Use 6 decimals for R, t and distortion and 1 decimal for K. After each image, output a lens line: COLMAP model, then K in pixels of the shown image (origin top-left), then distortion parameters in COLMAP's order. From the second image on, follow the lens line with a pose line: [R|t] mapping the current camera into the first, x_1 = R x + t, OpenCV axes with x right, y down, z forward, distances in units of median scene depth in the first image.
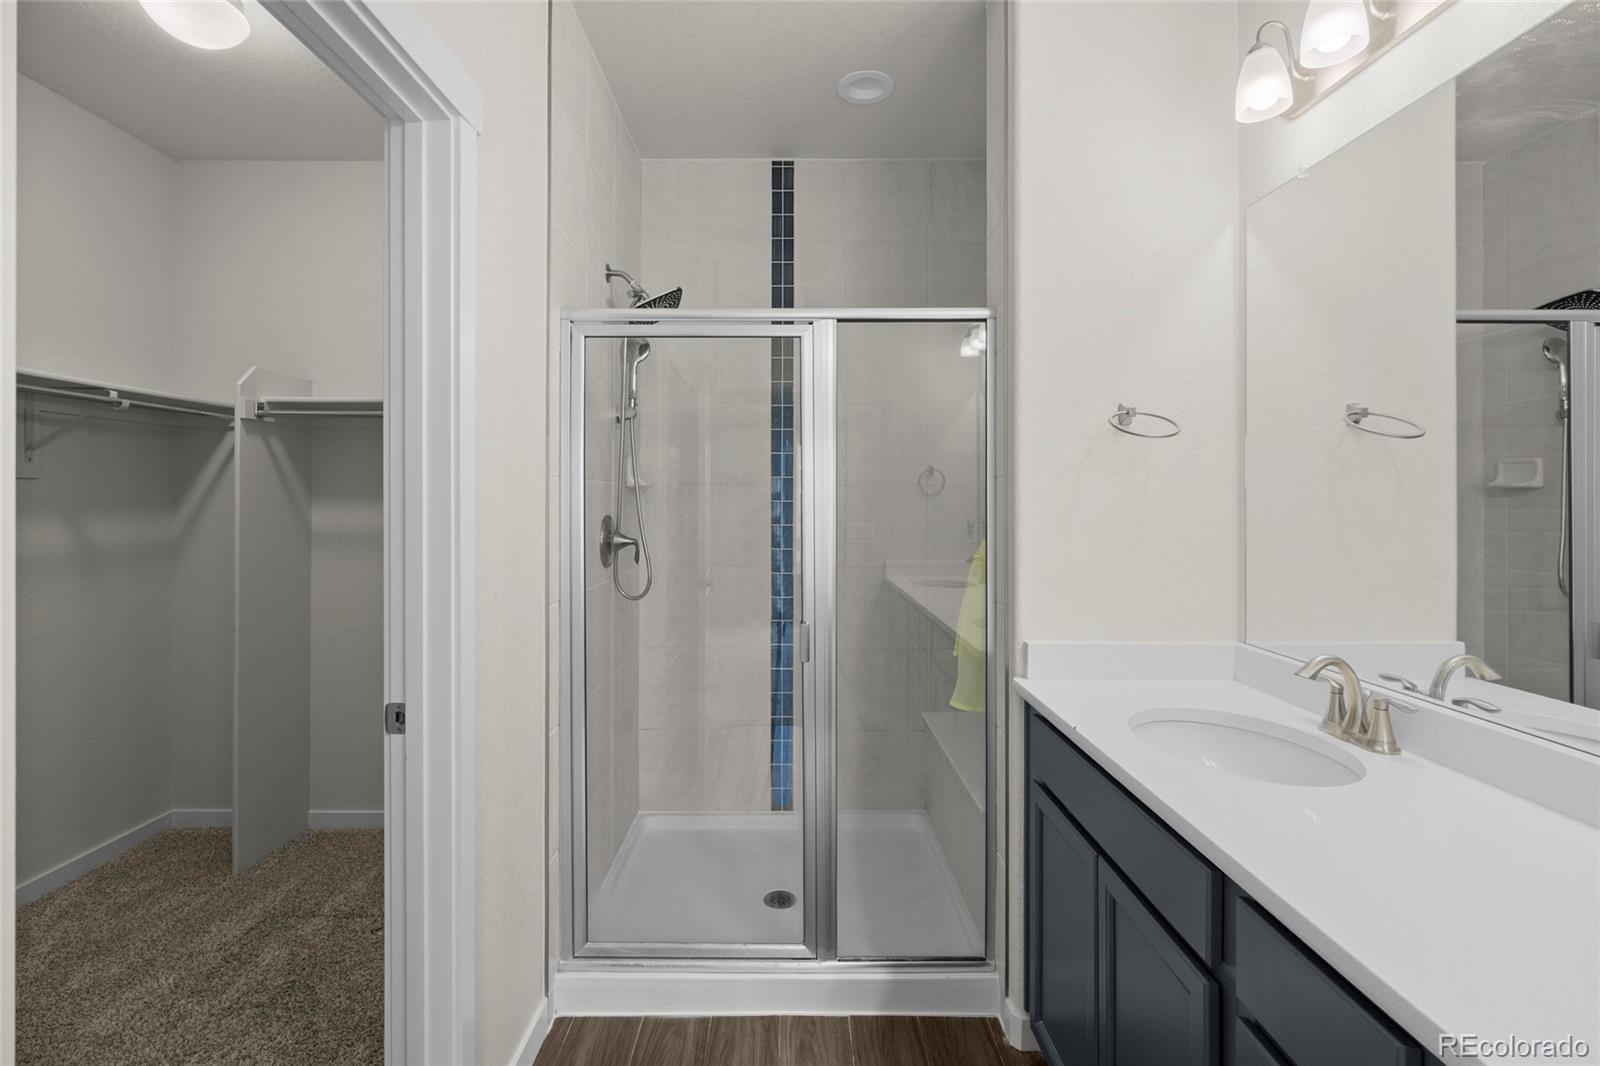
lens RADIAL K [[720.4, 0, 788.2], [0, 720.4, 497.3], [0, 0, 1]] dist [-0.005101, 0.000616]
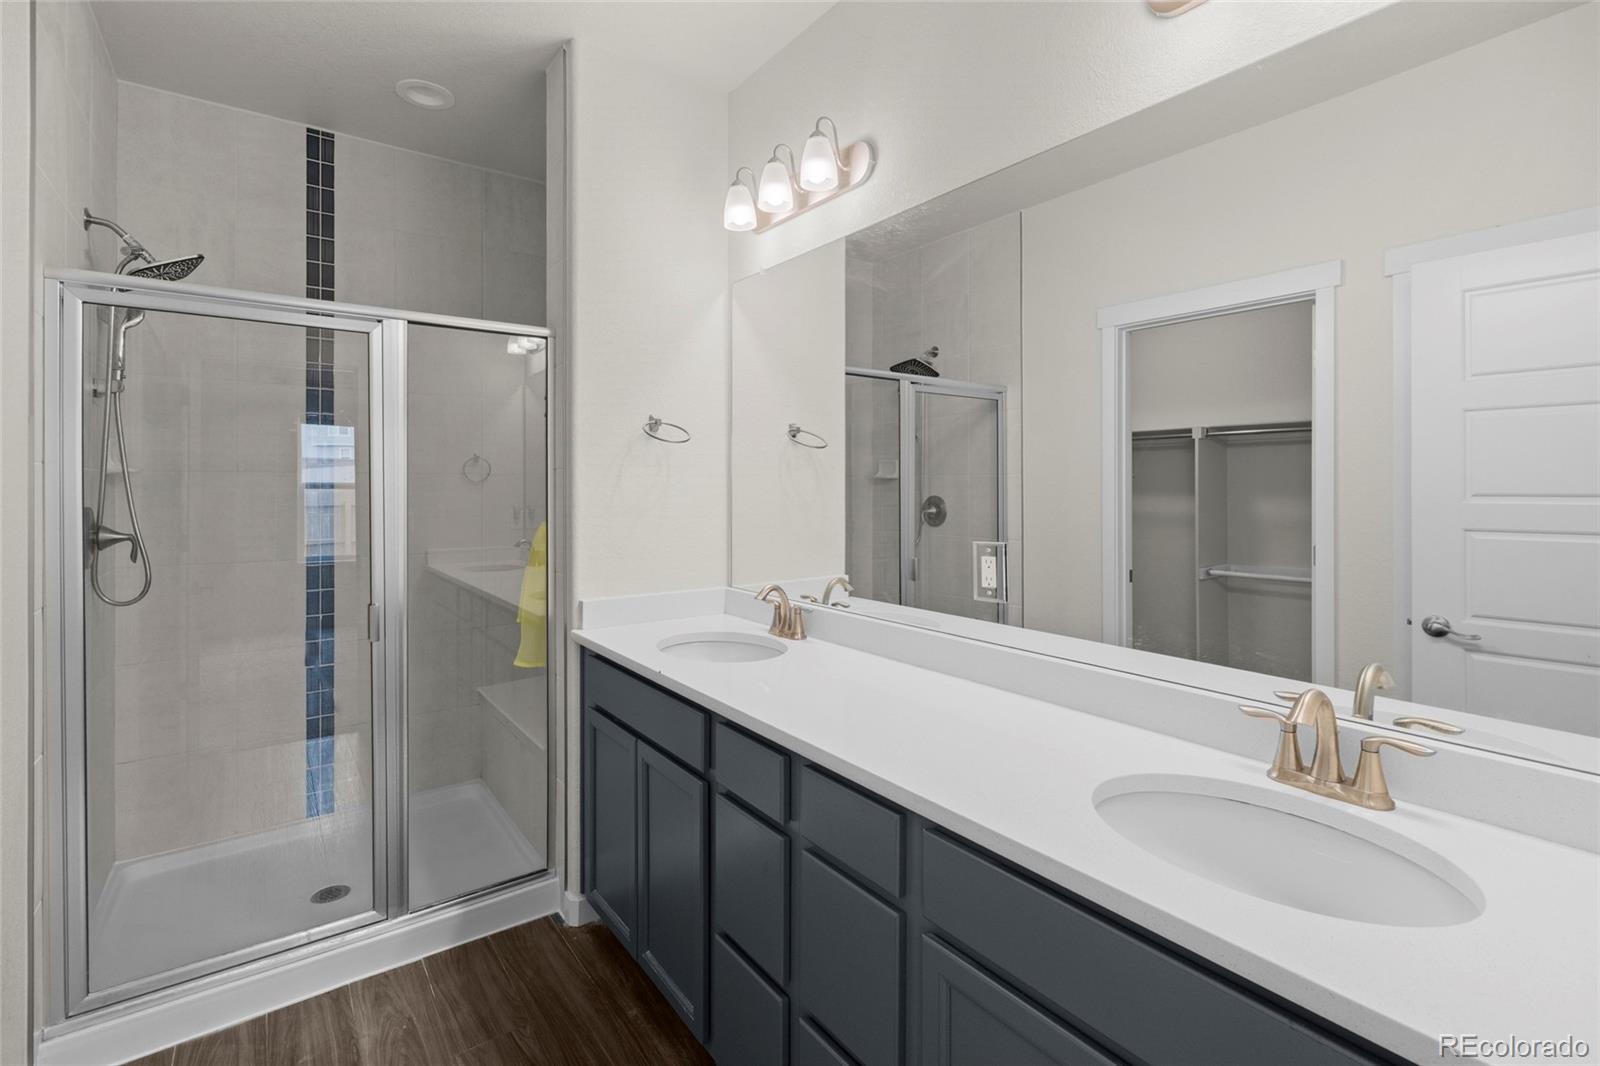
lens RADIAL K [[720.4, 0, 797.2], [0, 720.4, 482.8], [0, 0, 1]] dist [-0.002601, -0.000019]
pose [[0.804940, 0.001124, 0.593355, -0.104943], [0.000550, 0.999996, -0.002640, -0.001357], [-0.593356, 0.002451, 0.804937, -0.220365]]
